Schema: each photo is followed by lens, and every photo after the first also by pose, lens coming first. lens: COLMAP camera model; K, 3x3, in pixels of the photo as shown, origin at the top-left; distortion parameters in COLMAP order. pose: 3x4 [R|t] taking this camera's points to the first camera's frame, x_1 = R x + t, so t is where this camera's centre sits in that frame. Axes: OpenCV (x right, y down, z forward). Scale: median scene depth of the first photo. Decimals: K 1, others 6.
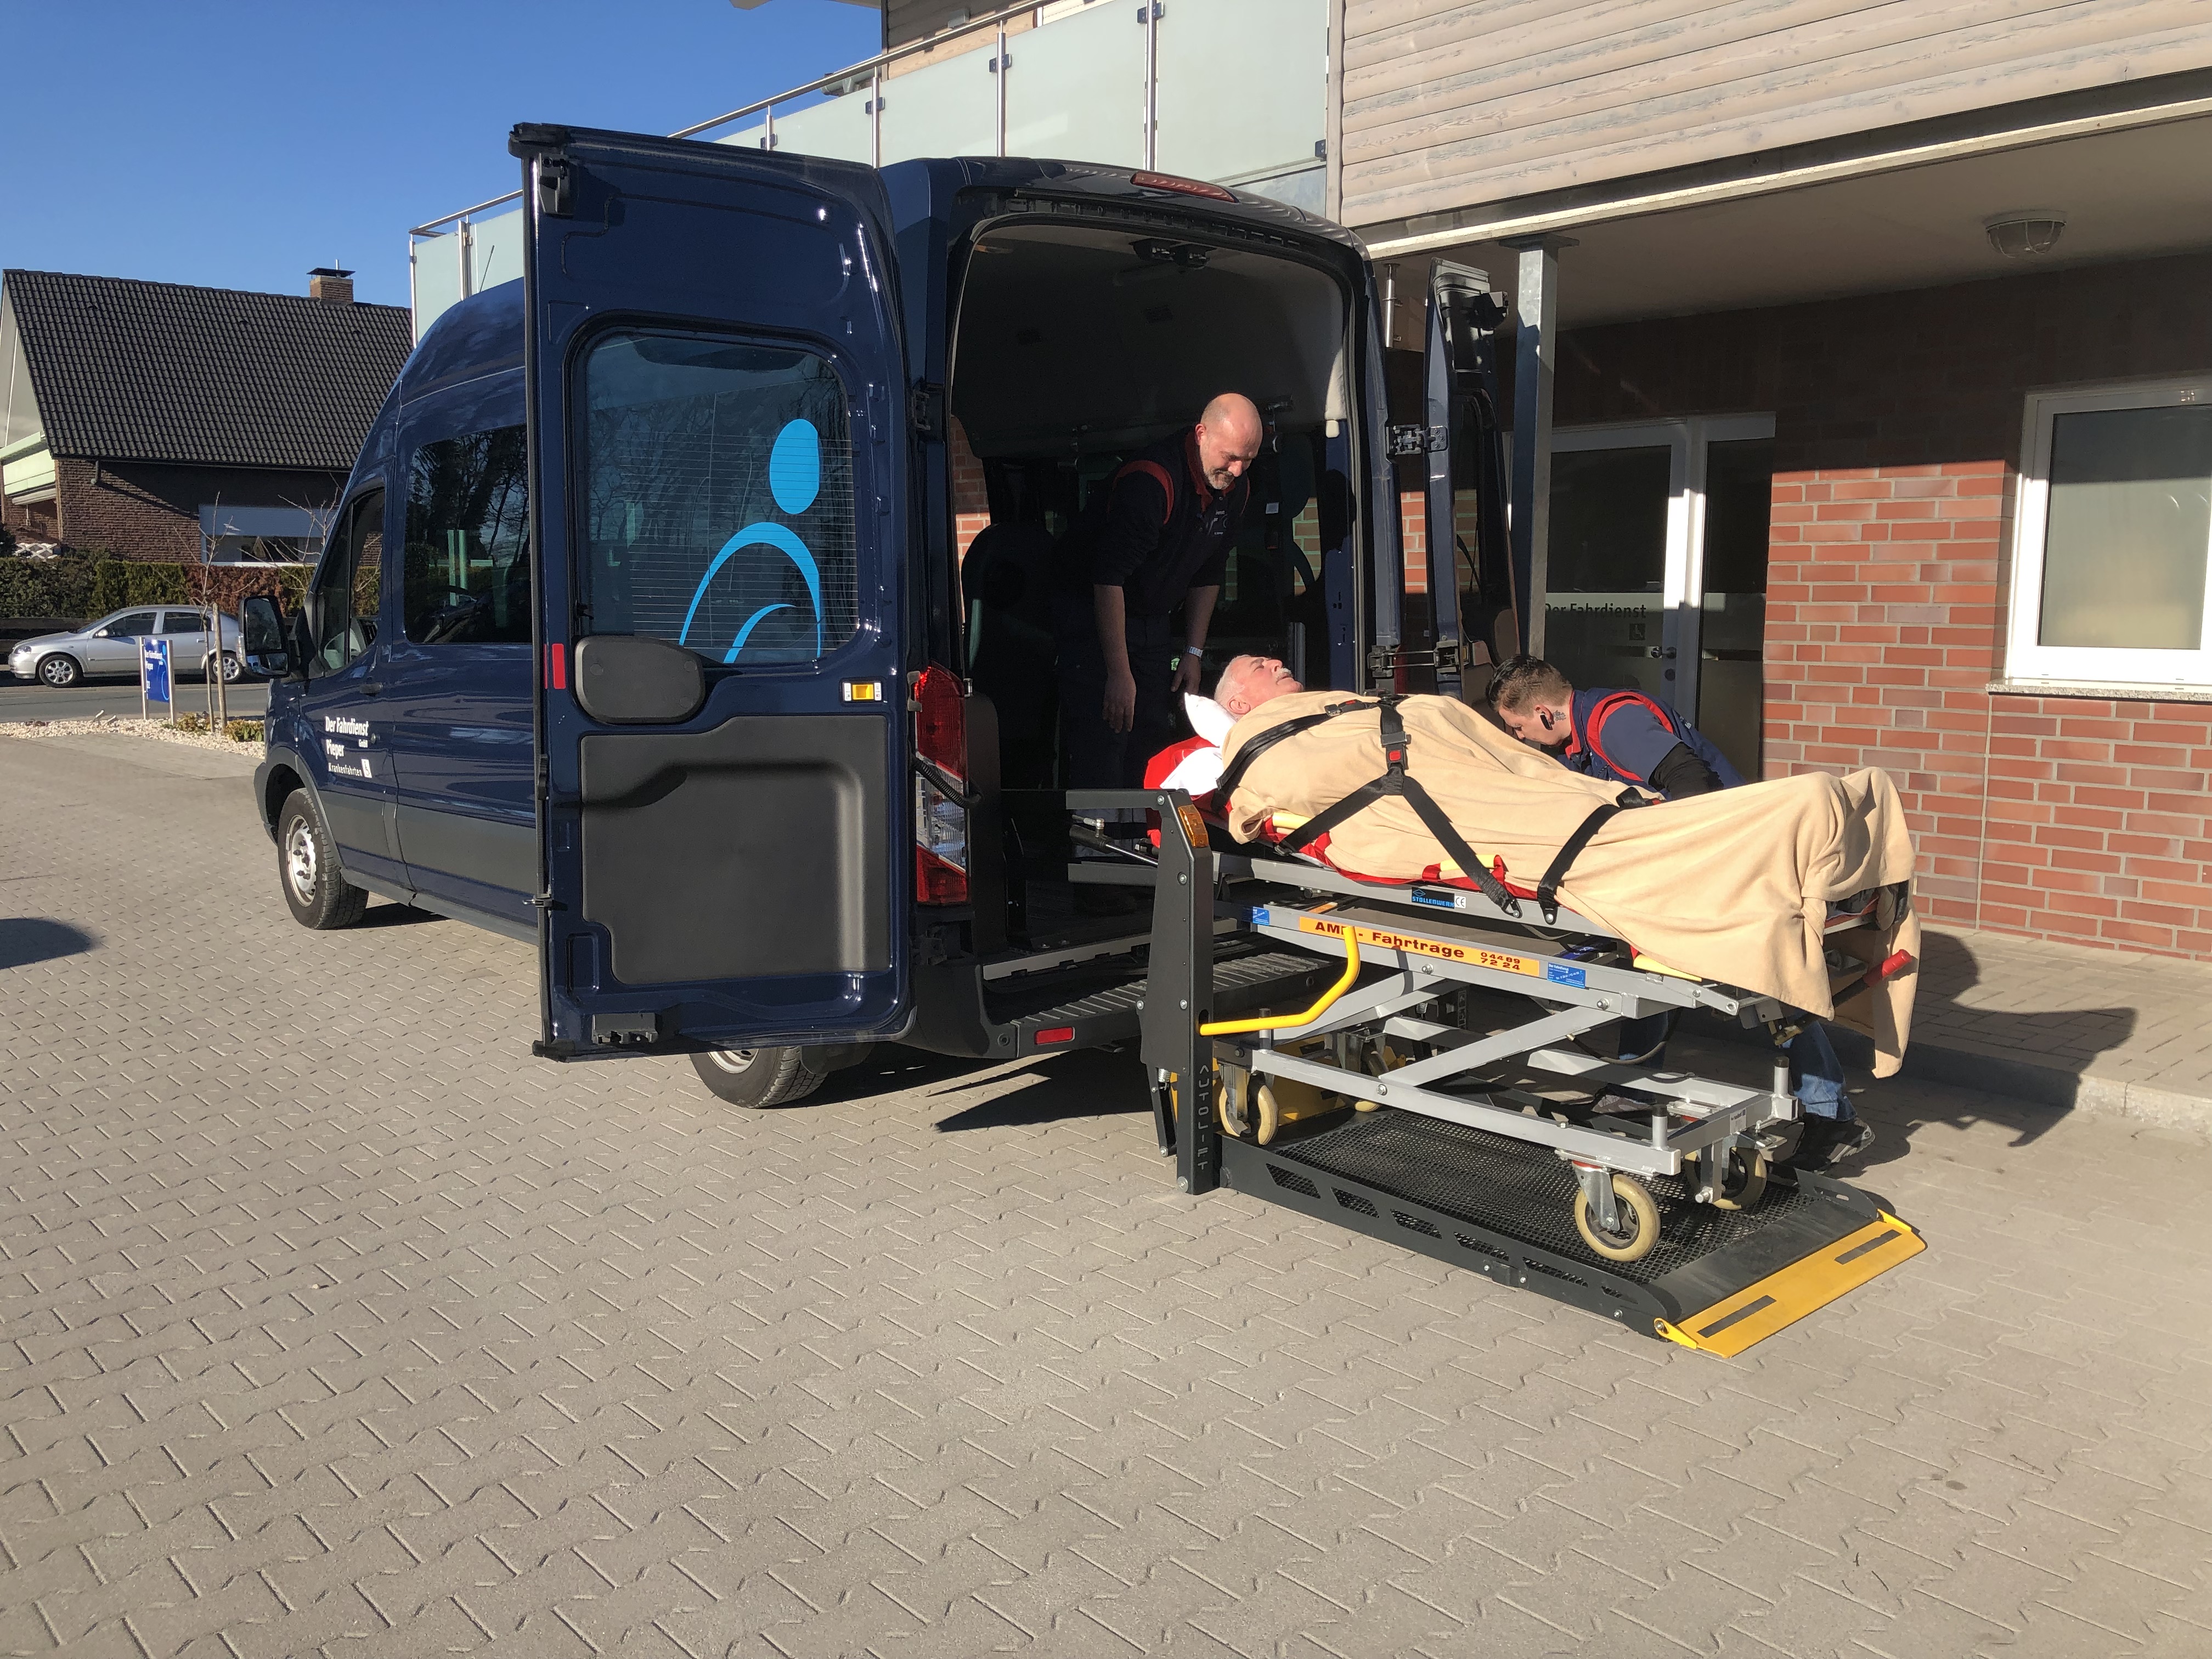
lens RADIAL K [[1823.8, 0, 1099.8], [0, 1823.8, 808.6], [0, 0, 1]] dist [0.011000, 0.022178]
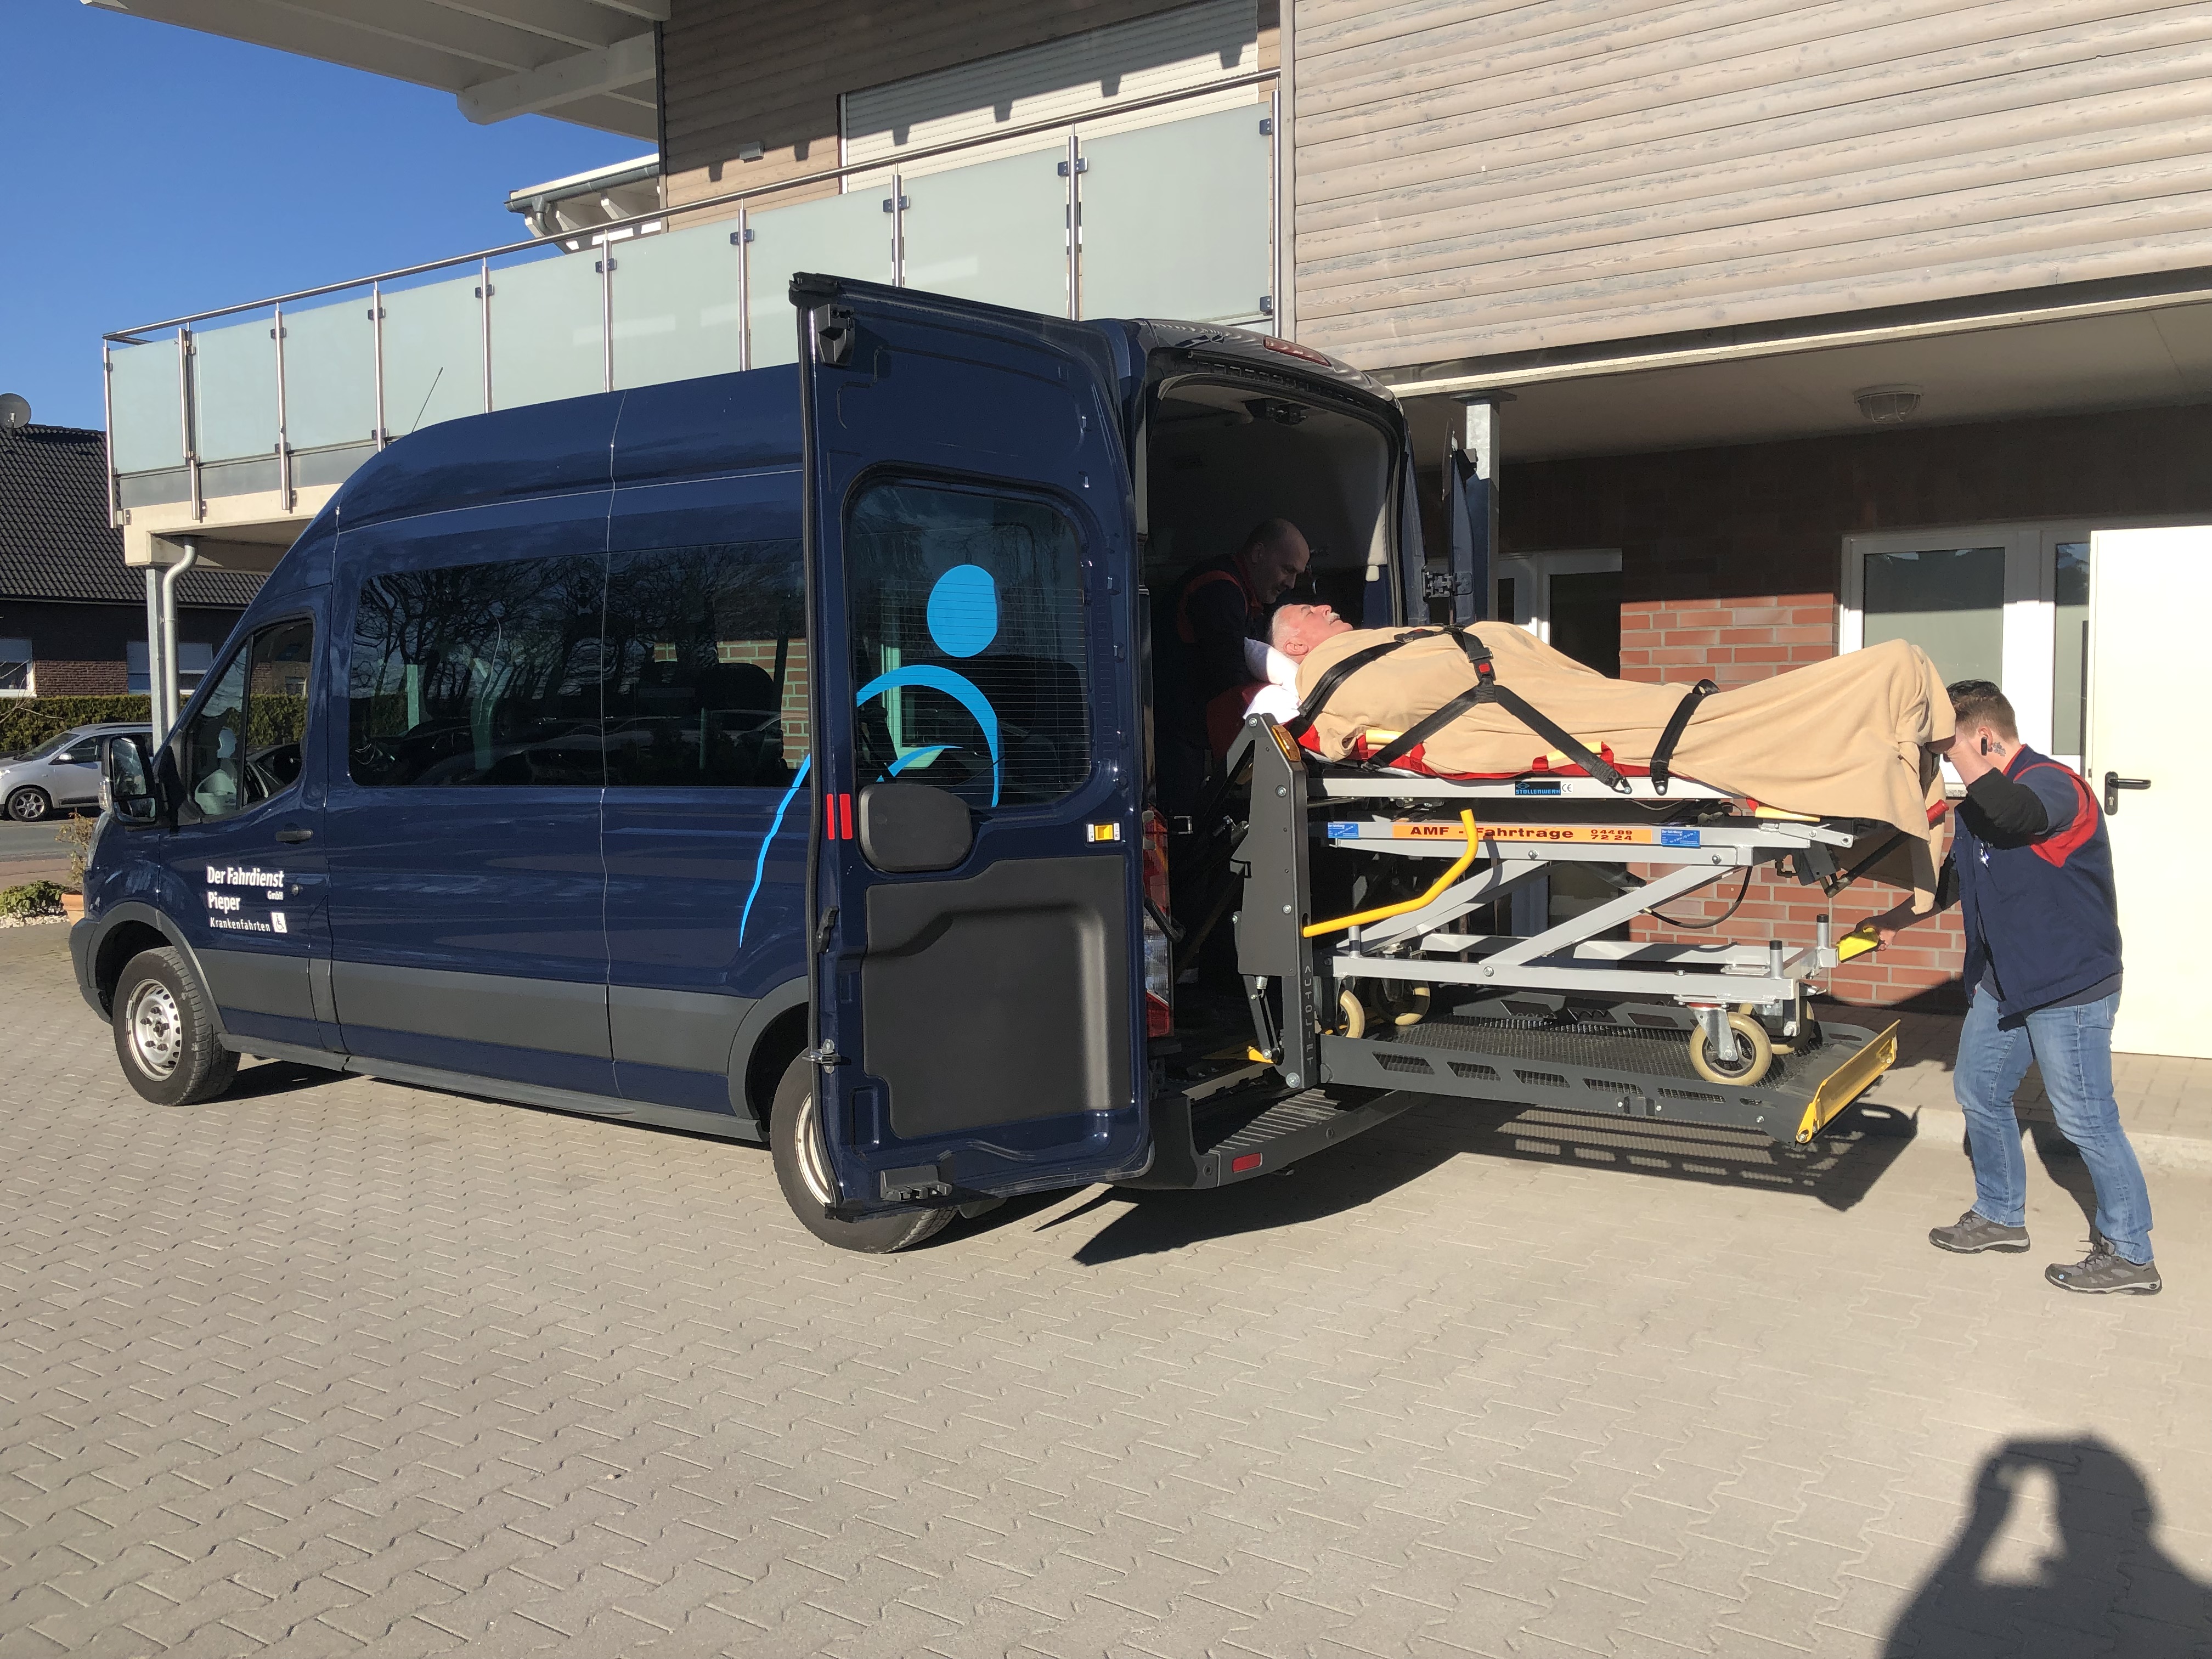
lens RADIAL K [[1823.8, 0, 1105.7], [0, 1823.8, 828.0], [0, 0, 1]] dist [0.011000, 0.022178]
pose [[0.968996, -0.031382, 0.245076, -0.256794], [0.044460, 0.997857, -0.048014, -0.008955], [-0.243044, 0.057422, 0.968314, 0.008724]]
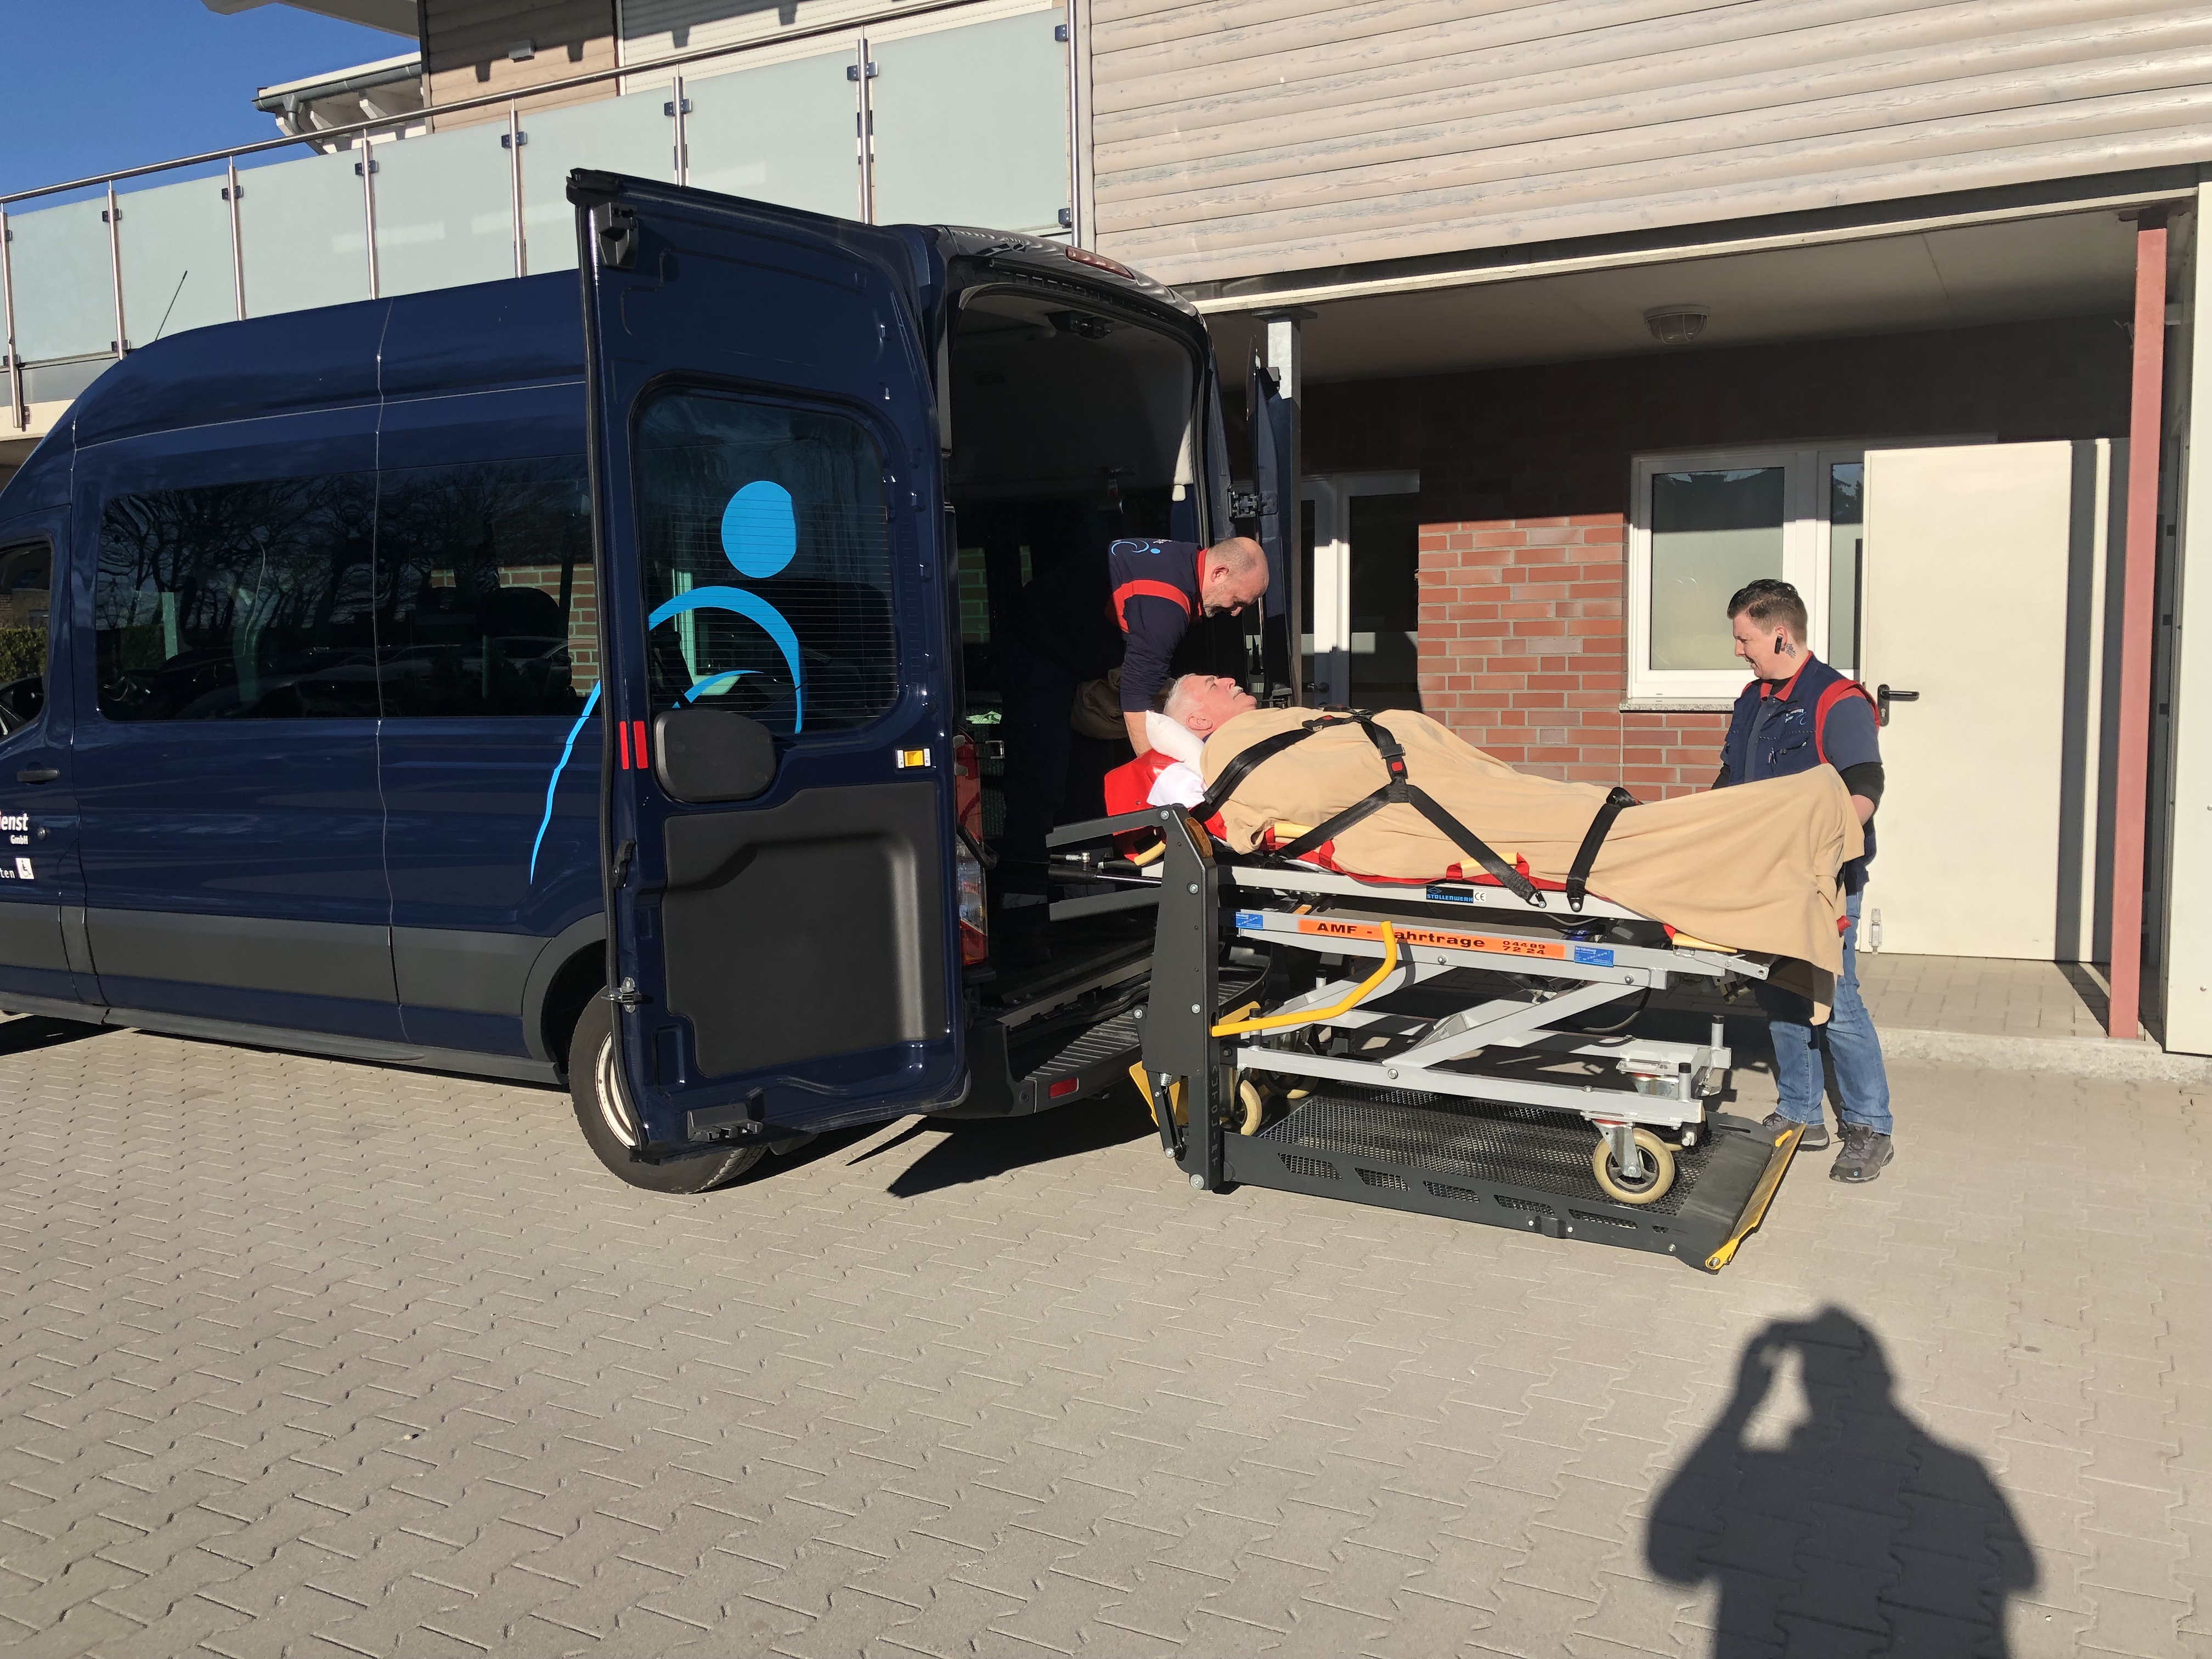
lens RADIAL K [[1823.8, 0, 1088.7], [0, 1823.8, 824.4], [0, 0, 1]] dist [0.011000, 0.022178]
pose [[0.939278, -0.058906, 0.338063, -0.256024], [0.064416, 0.997910, -0.005094, -0.008069], [-0.337056, 0.026561, 0.941110, 0.022701]]
